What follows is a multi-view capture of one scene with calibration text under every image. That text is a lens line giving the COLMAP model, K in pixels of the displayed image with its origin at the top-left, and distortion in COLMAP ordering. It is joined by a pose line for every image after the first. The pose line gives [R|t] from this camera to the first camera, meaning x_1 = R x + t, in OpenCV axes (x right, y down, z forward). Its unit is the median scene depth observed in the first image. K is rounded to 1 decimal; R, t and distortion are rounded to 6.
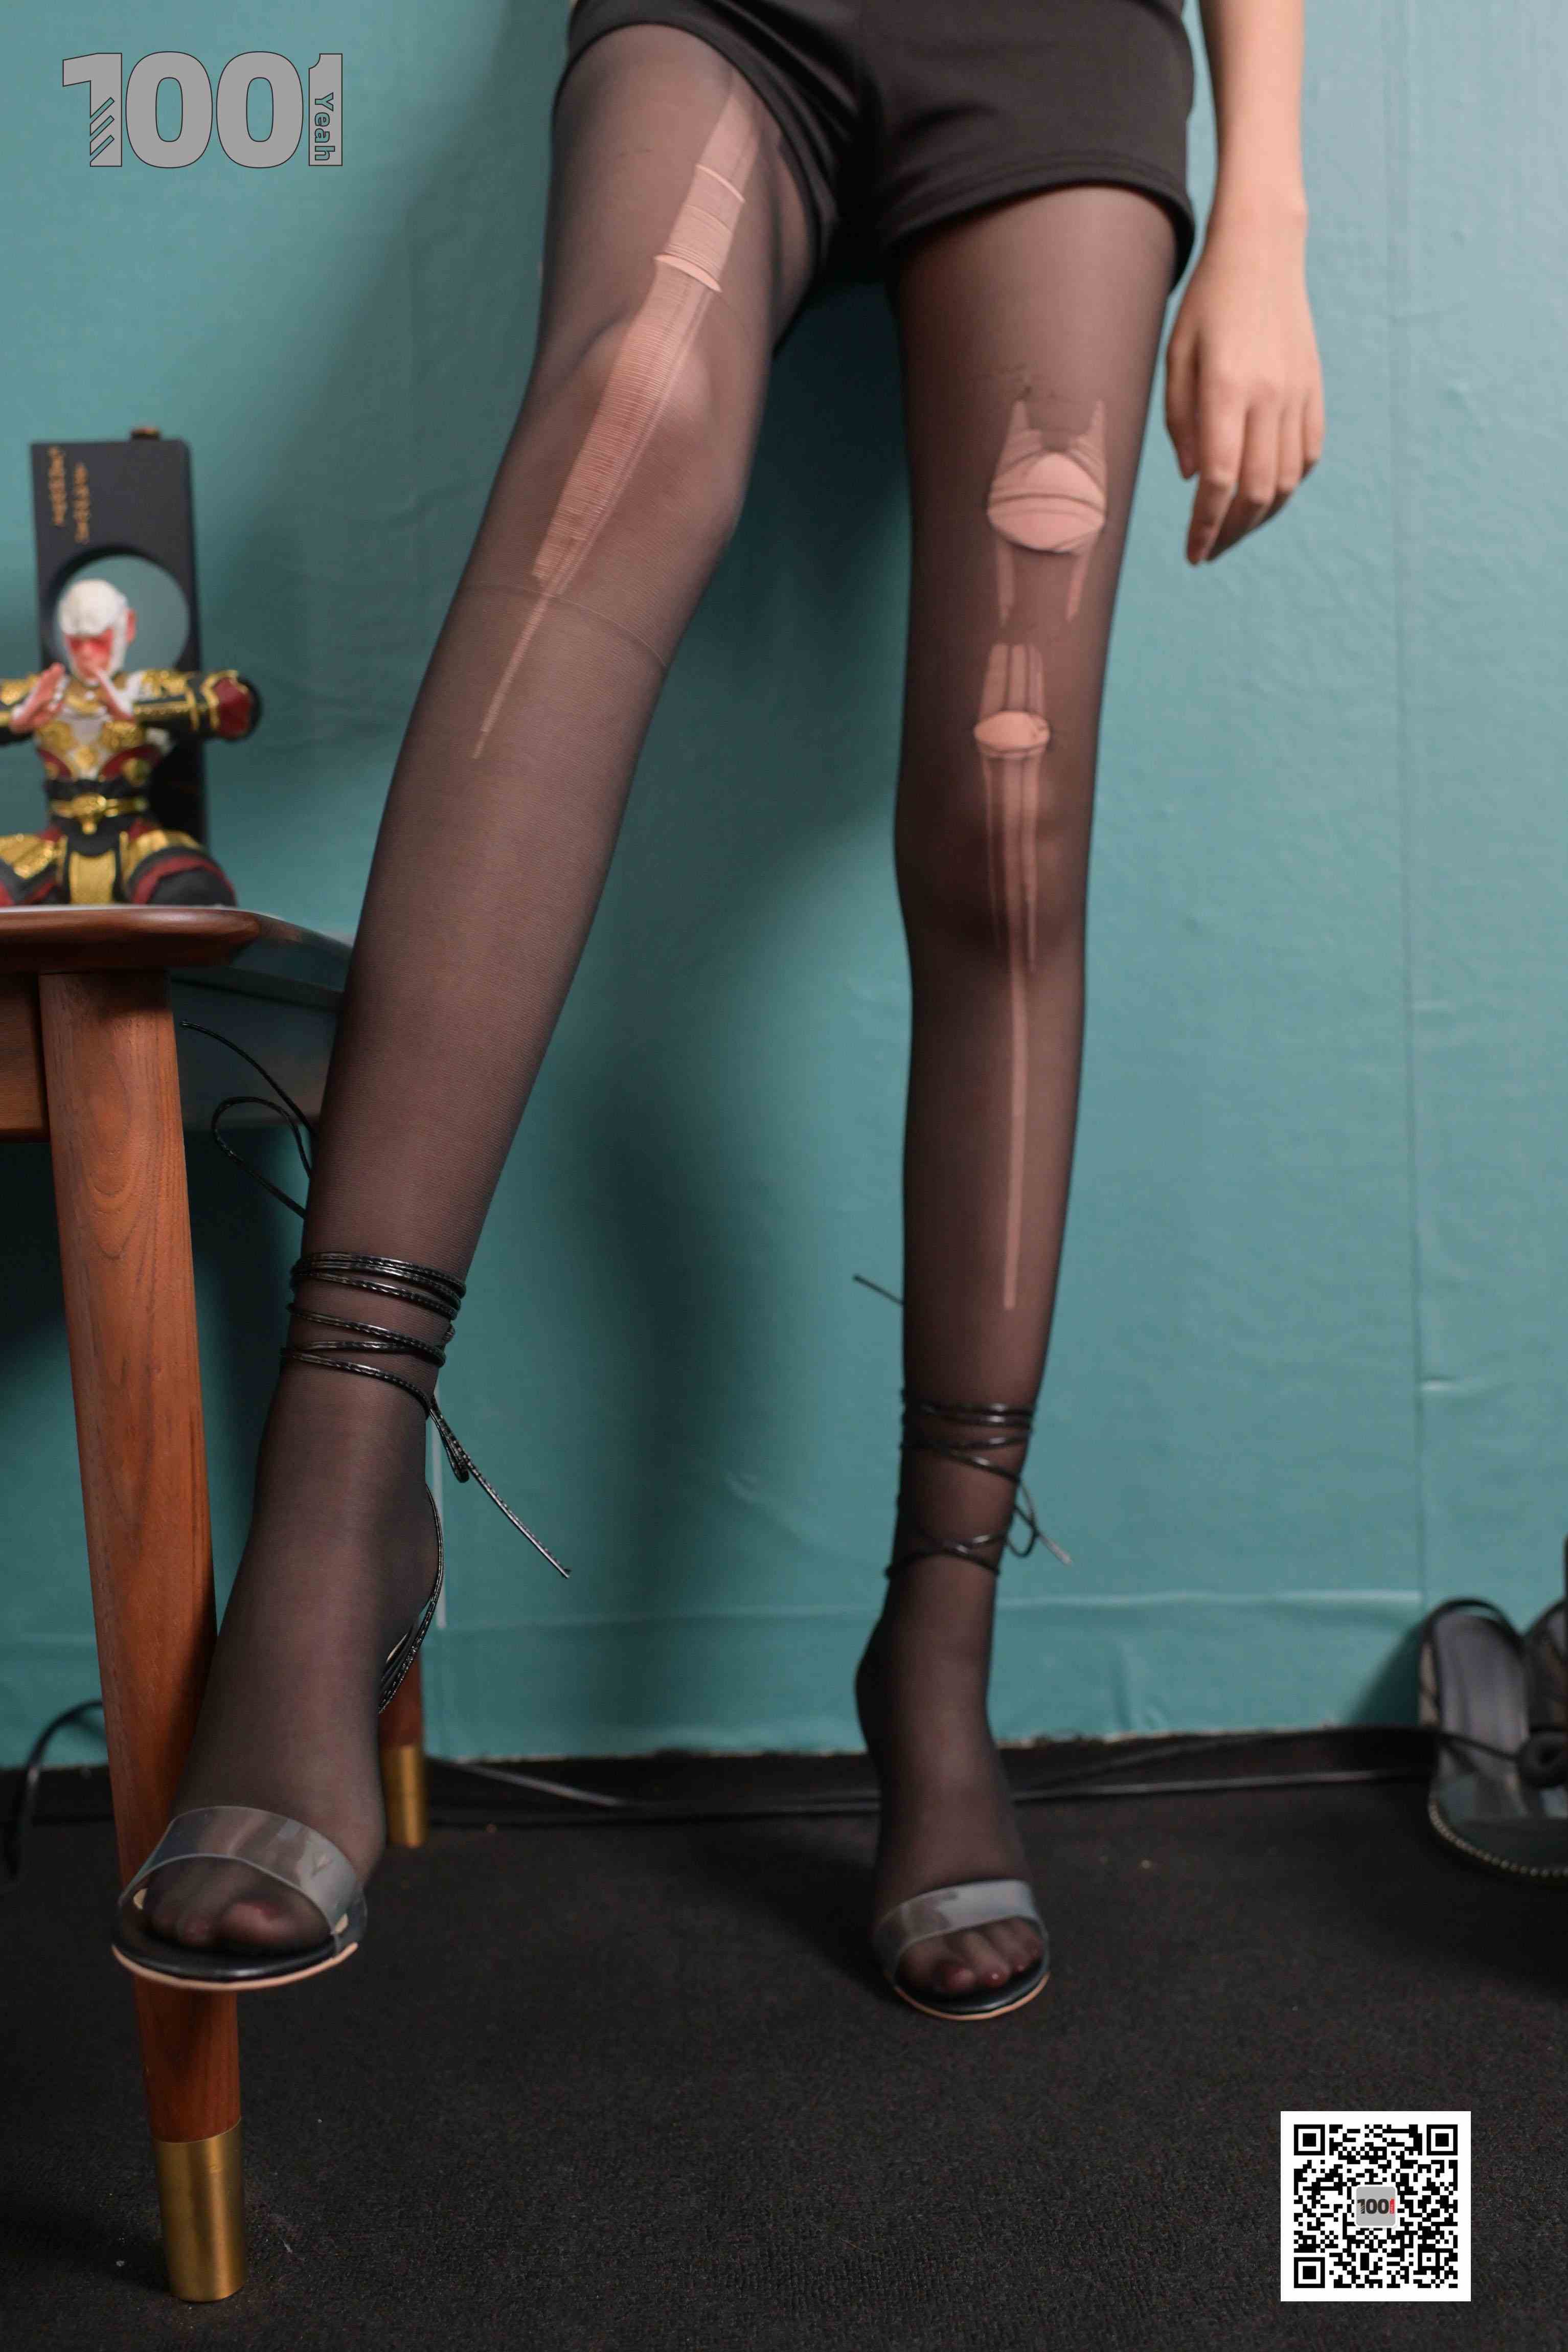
lens RADIAL K [[2358.9, 0, 786.2], [0, 2358.9, 1184.8], [0, 0, 1]] dist [0.000750, 0.000000]
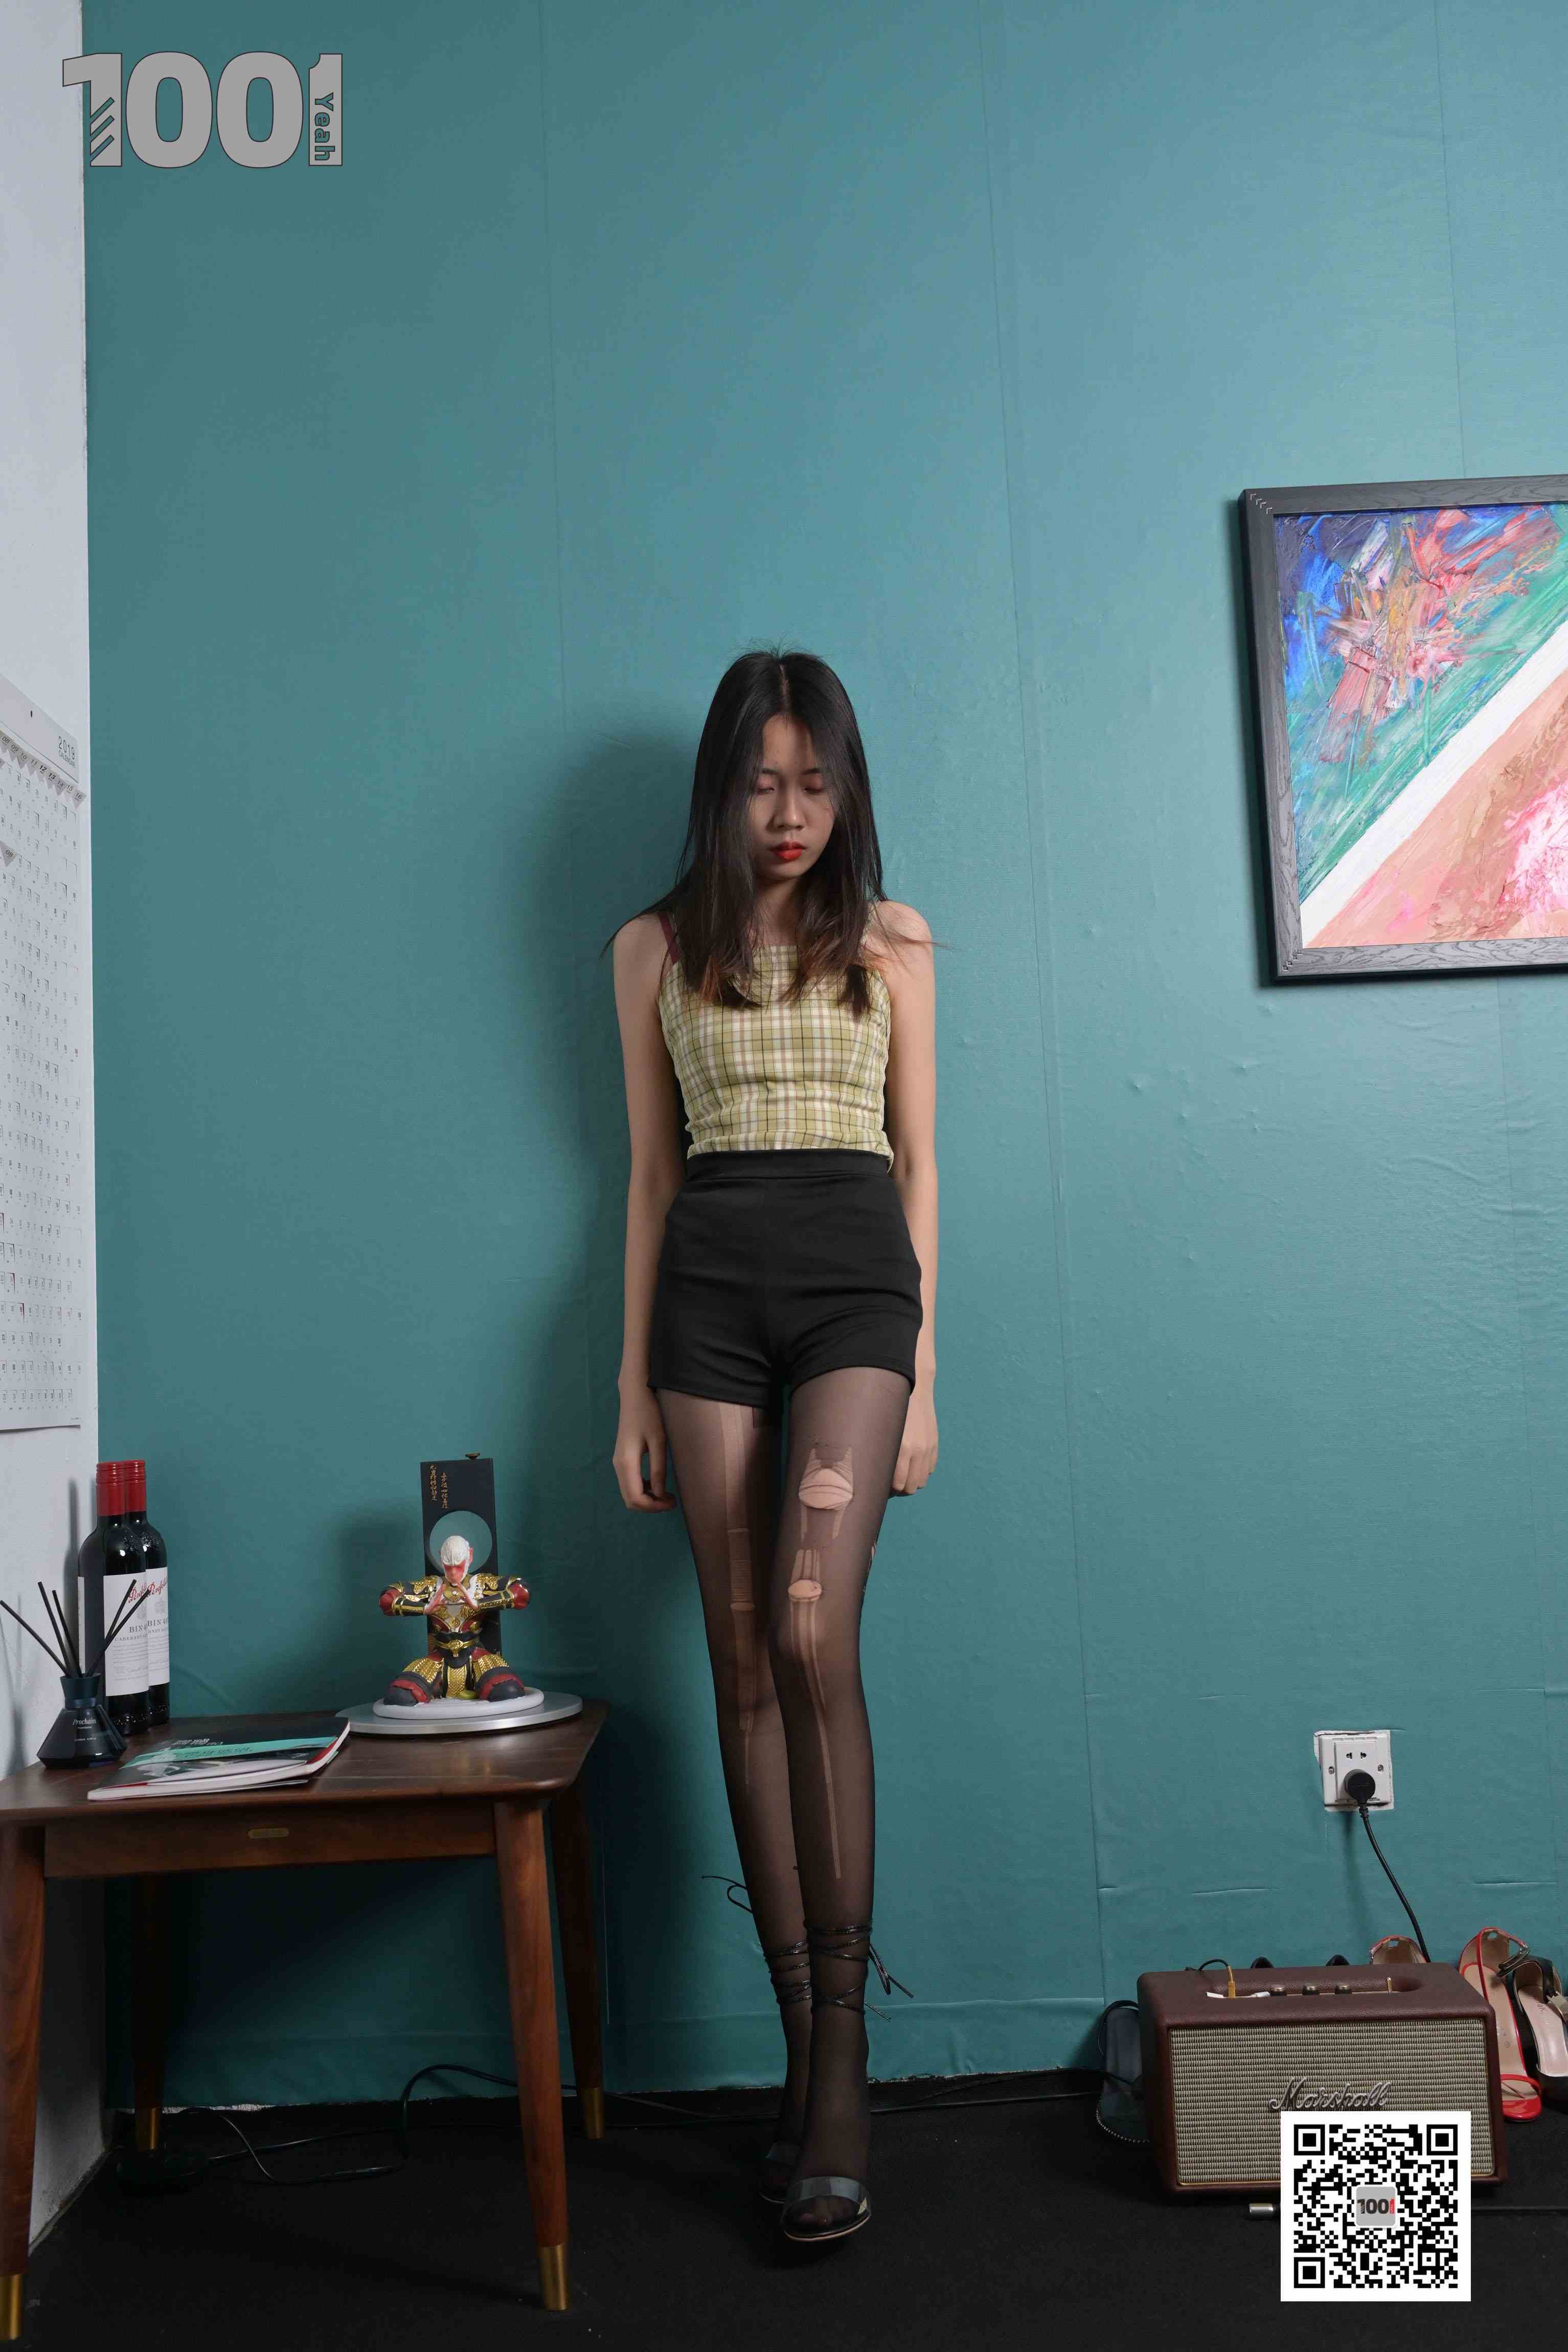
lens RADIAL K [[2358.9, 0, 780.3], [0, 2358.9, 1176.7], [0, 0, 1]] dist [0.000750, 0.000000]
pose [[0.999782, -0.019032, -0.008608, 0.030128], [0.017776, 0.991628, -0.127900, -0.269715], [0.010970, 0.127719, 0.991750, -1.084603]]
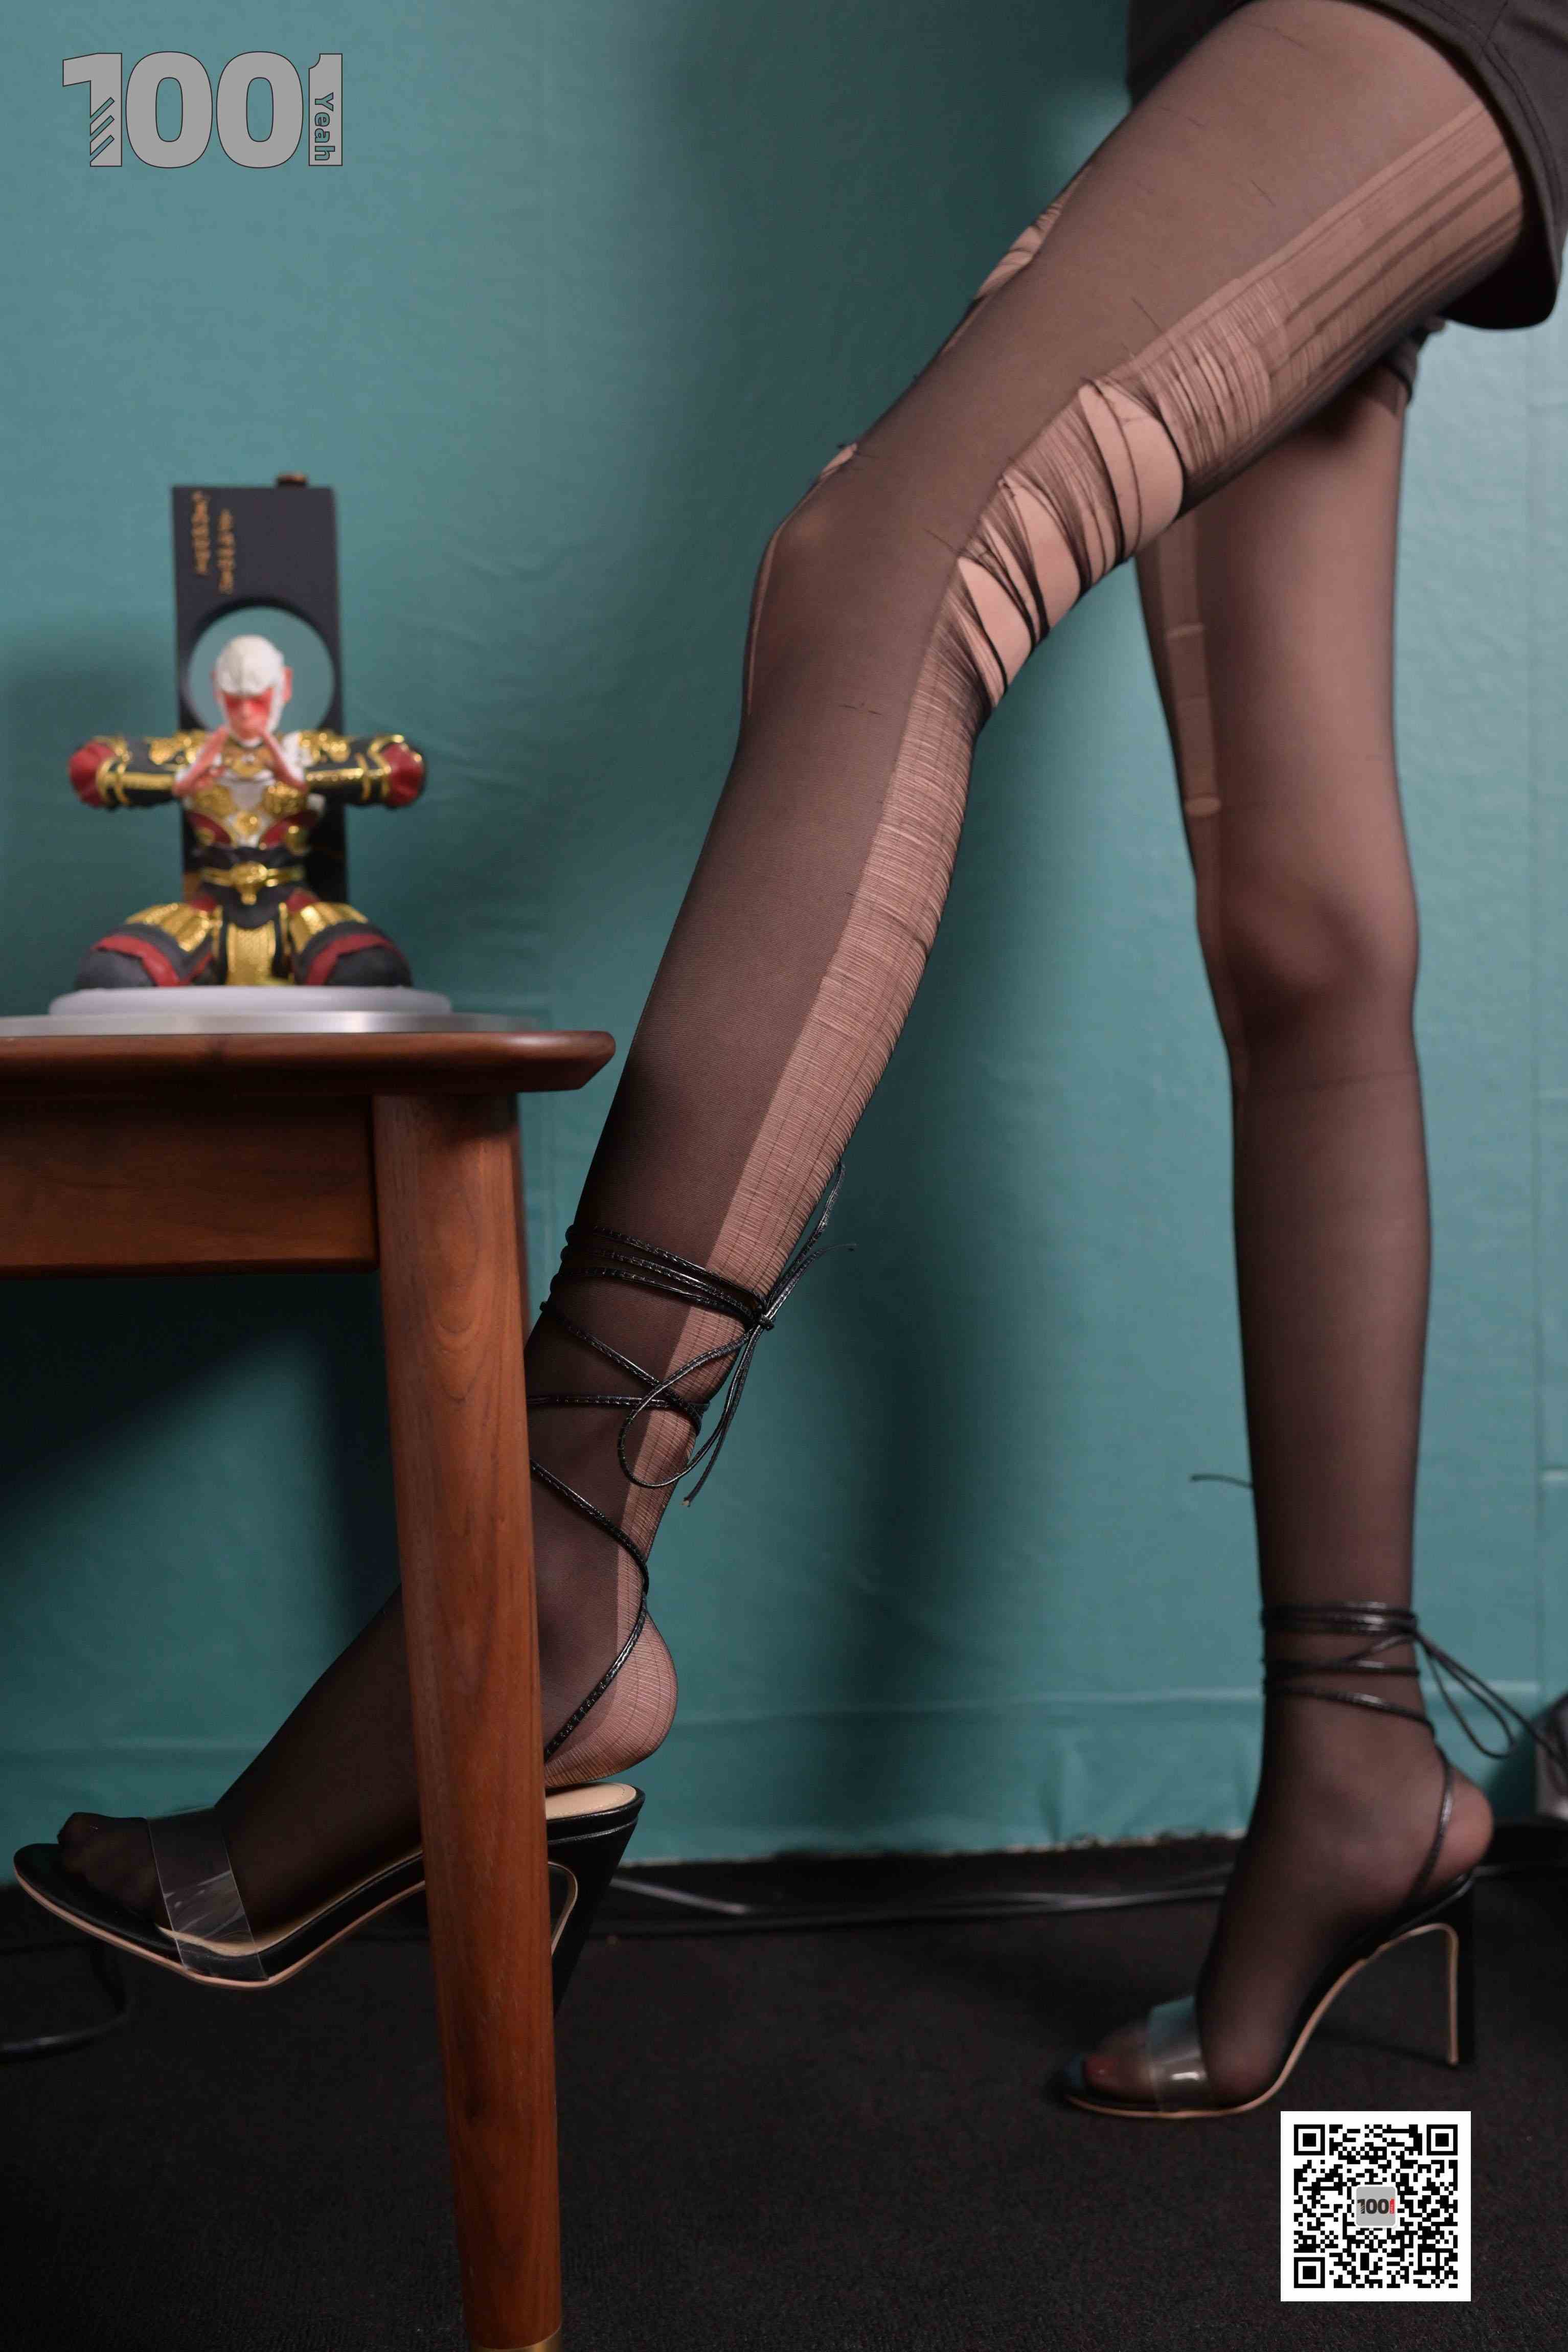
lens RADIAL K [[2358.9, 0, 769.5], [0, 2358.9, 1165.3], [0, 0, 1]] dist [0.000750, 0.000000]
pose [[0.996322, 0.012545, 0.084768, -0.146348], [-0.011680, 0.999875, -0.010693, -0.032139], [-0.084891, 0.009664, 0.996343, 0.036625]]
